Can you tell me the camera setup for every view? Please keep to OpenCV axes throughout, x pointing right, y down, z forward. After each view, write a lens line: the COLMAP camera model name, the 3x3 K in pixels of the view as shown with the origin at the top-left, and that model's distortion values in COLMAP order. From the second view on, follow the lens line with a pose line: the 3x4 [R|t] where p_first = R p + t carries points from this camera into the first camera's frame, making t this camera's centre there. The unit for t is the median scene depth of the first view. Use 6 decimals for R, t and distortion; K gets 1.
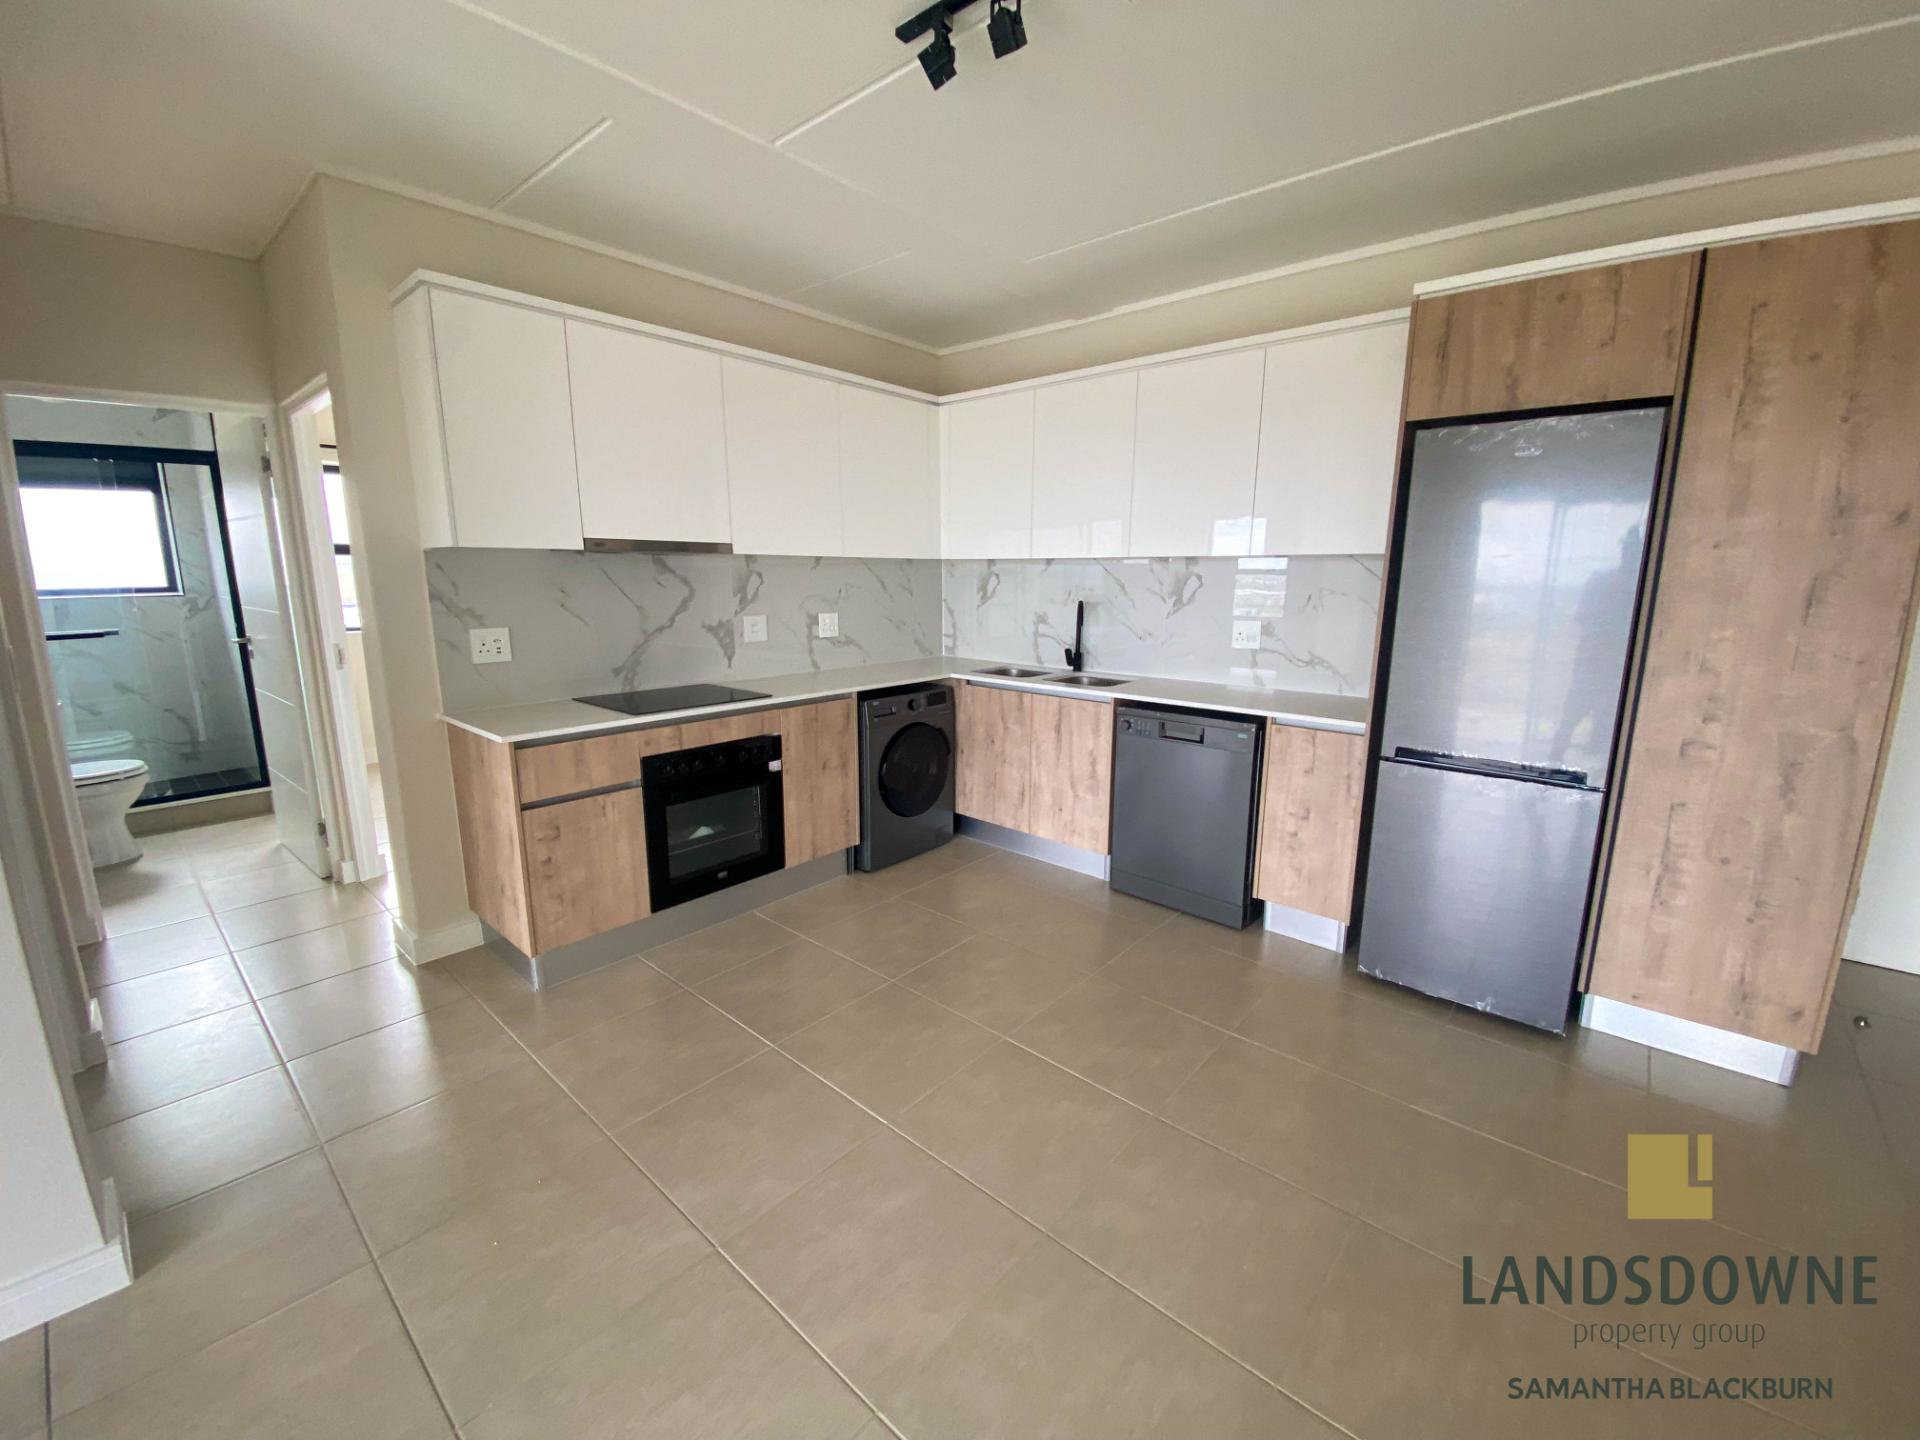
lens RADIAL K [[769.8, 0, 948.4], [0, 769.8, 713.9], [0, 0, 1]] dist [-0.009133, -0.005228]
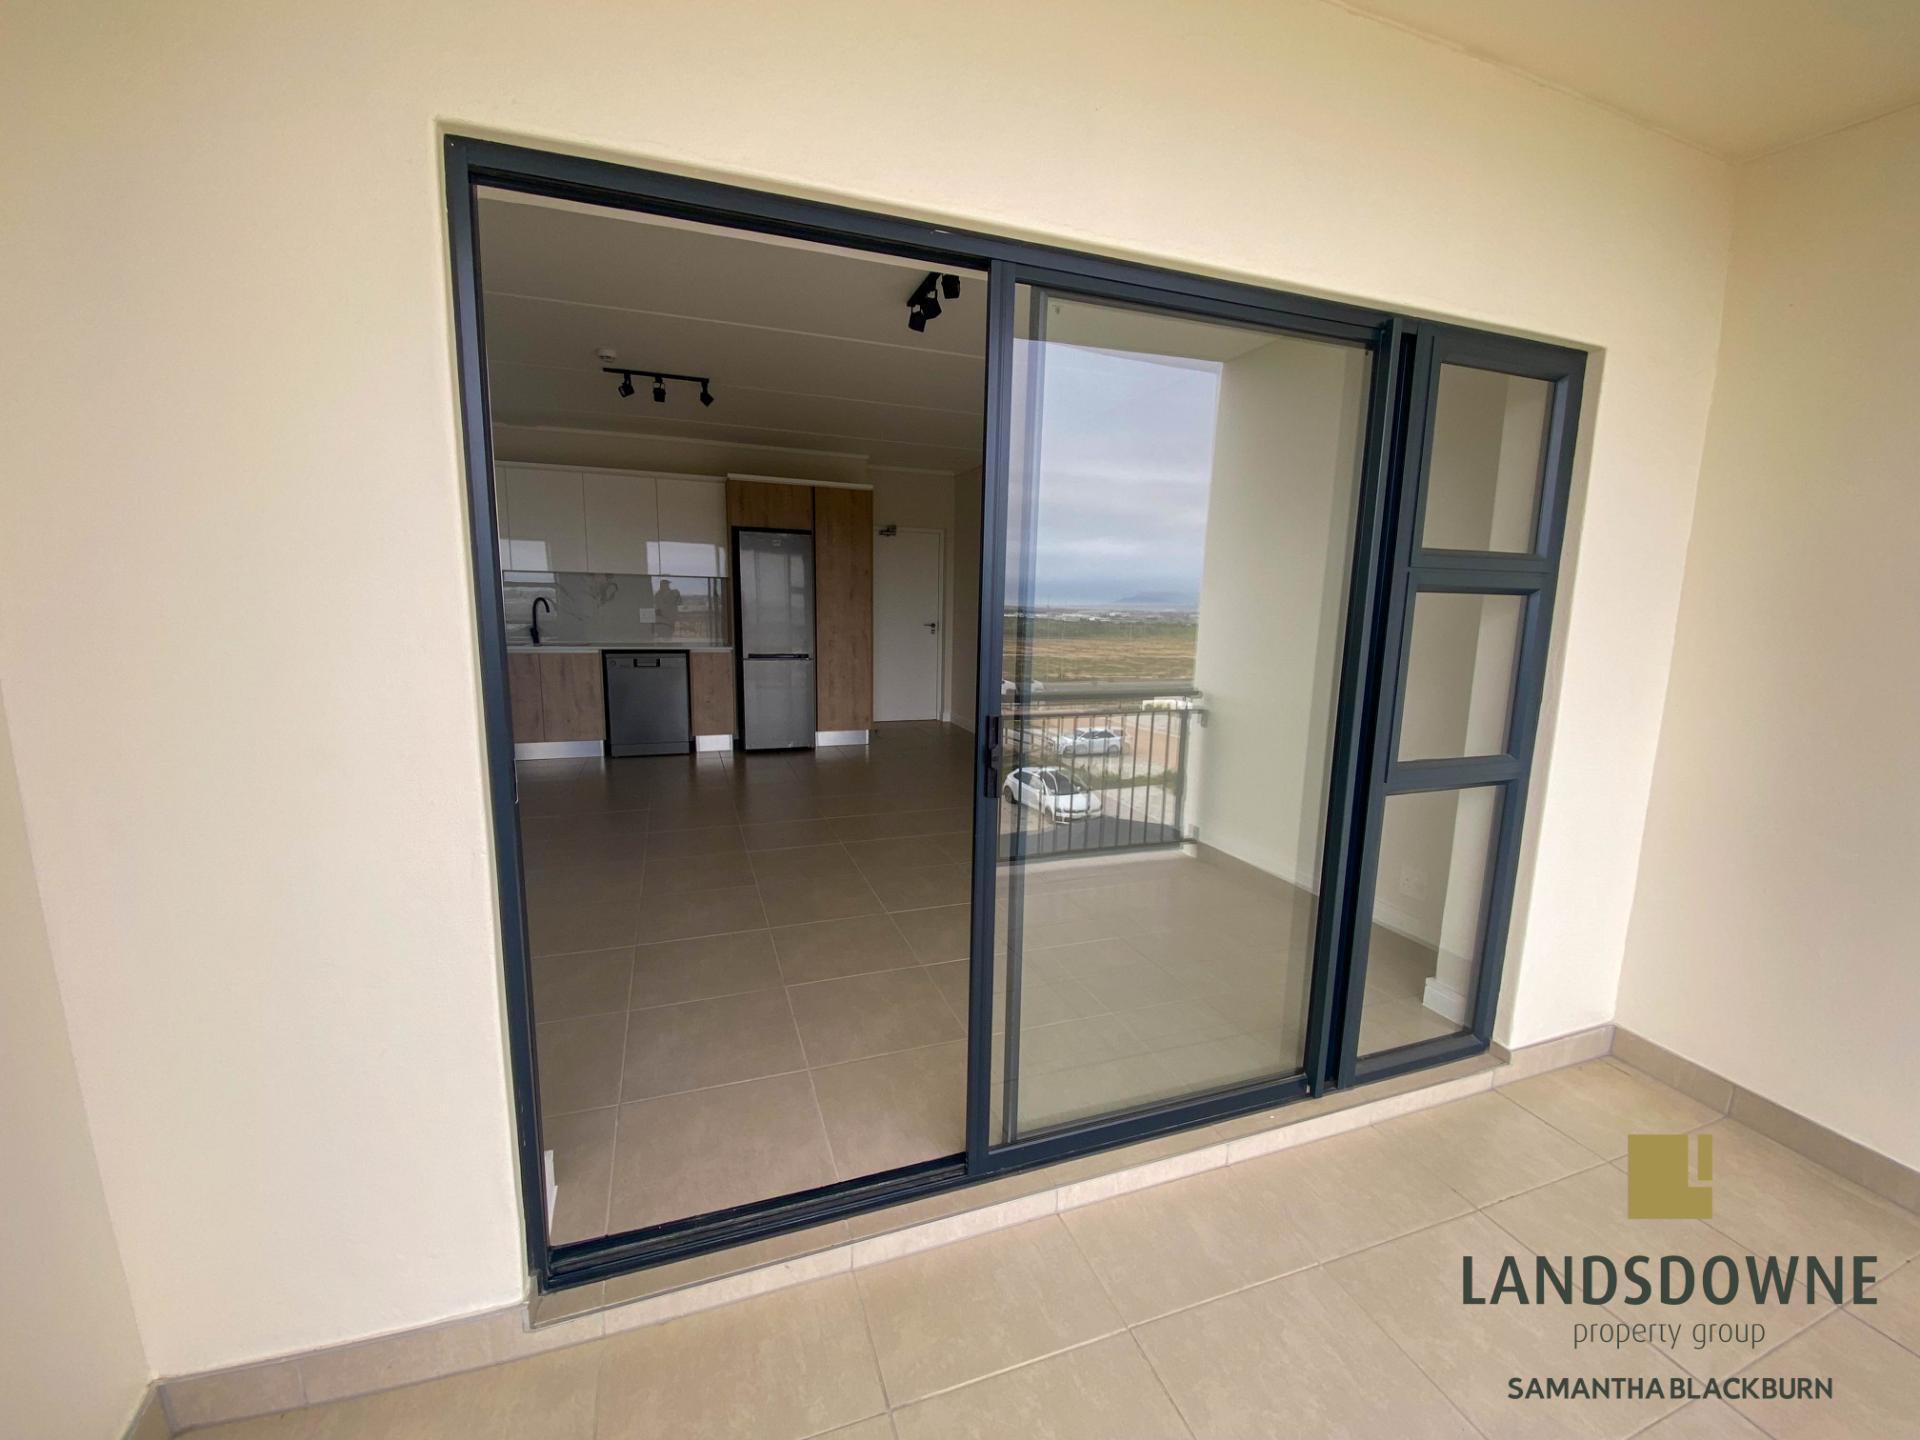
lens RADIAL K [[769.8, 0, 1006.7], [0, 769.8, 729.8], [0, 0, 1]] dist [-0.009133, -0.005228]
pose [[0.414736, -0.144024, 0.898472, -1.210060], [0.141329, 0.985608, 0.092754, 0.153208], [-0.898899, 0.088511, 0.429122, -0.732992]]
